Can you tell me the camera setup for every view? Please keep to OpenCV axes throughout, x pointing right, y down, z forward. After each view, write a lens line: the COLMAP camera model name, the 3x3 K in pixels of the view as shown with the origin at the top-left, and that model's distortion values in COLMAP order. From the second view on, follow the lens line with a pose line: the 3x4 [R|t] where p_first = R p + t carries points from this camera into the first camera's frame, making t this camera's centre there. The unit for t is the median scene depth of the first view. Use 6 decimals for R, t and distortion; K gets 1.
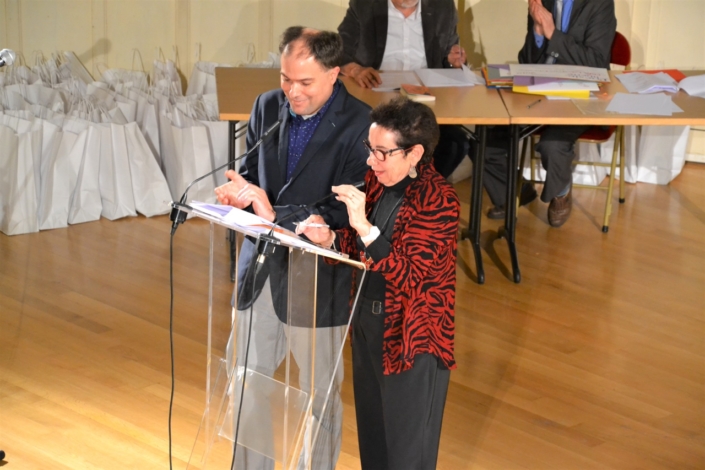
lens RADIAL K [[2604.5, 0, 343.4], [0, 2604.5, 248.5], [0, 0, 1]] dist [1.357904, 0.000000]
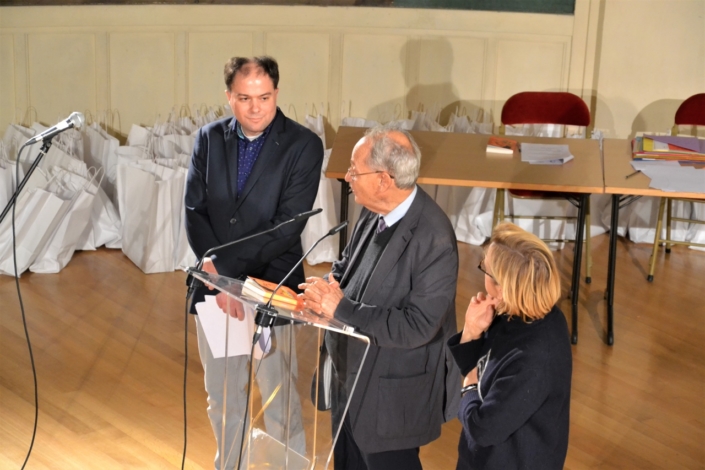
lens RADIAL K [[2287.3, 0, 352.0], [0, 2287.3, 250.8], [0, 0, 1]] dist [1.184140, 0.000000]
pose [[0.990515, 0.050018, -0.127979, 0.084652], [-0.050195, 0.998738, 0.001839, -0.021762], [0.127909, 0.004602, 0.991775, 0.076165]]
